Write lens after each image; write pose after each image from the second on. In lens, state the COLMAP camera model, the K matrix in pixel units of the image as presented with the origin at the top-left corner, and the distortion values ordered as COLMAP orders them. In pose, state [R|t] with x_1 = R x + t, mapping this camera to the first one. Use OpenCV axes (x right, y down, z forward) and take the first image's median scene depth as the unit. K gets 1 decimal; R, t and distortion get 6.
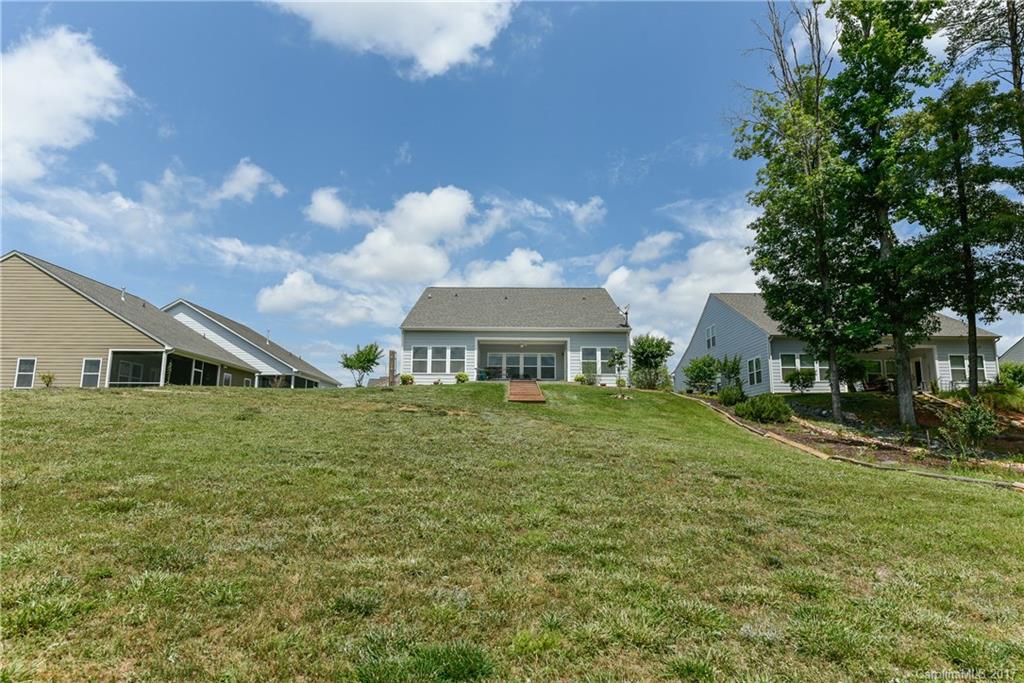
lens RADIAL K [[613.5, 0, 512.0], [0, 613.5, 341.5], [0, 0, 1]] dist [-0.000401, -0.001281]
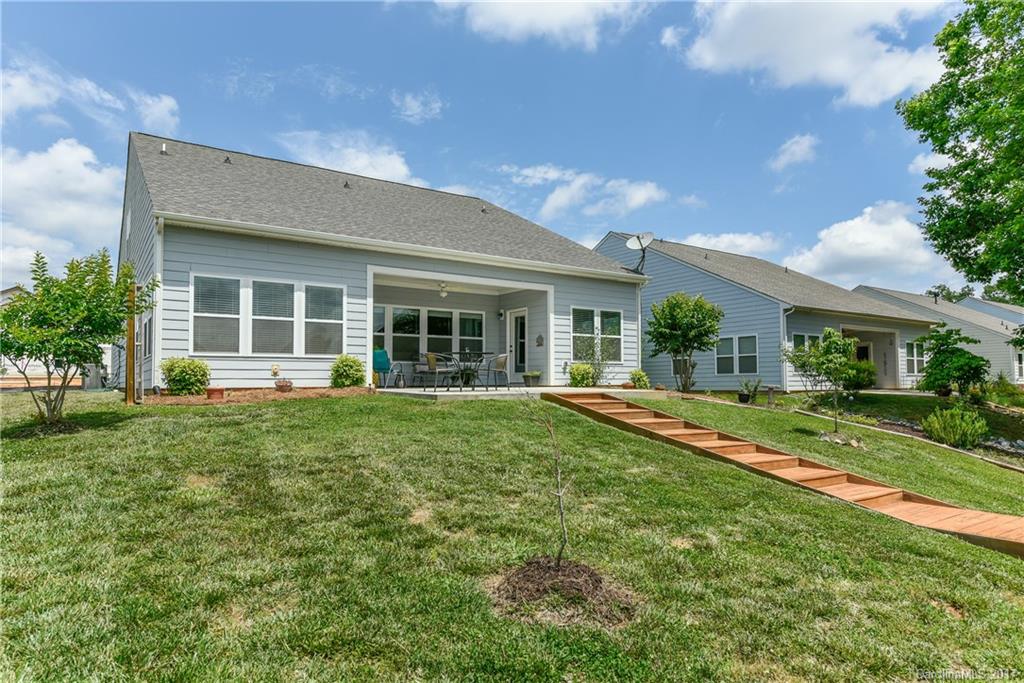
lens RADIAL K [[613.5, 0, 512.0], [0, 613.5, 341.5], [0, 0, 1]] dist [-0.000401, -0.001281]
pose [[0.795699, 0.022717, 0.605266, -0.226758], [-0.082110, 0.994117, 0.070633, 0.006134], [-0.600100, -0.105901, 0.792884, 0.620716]]
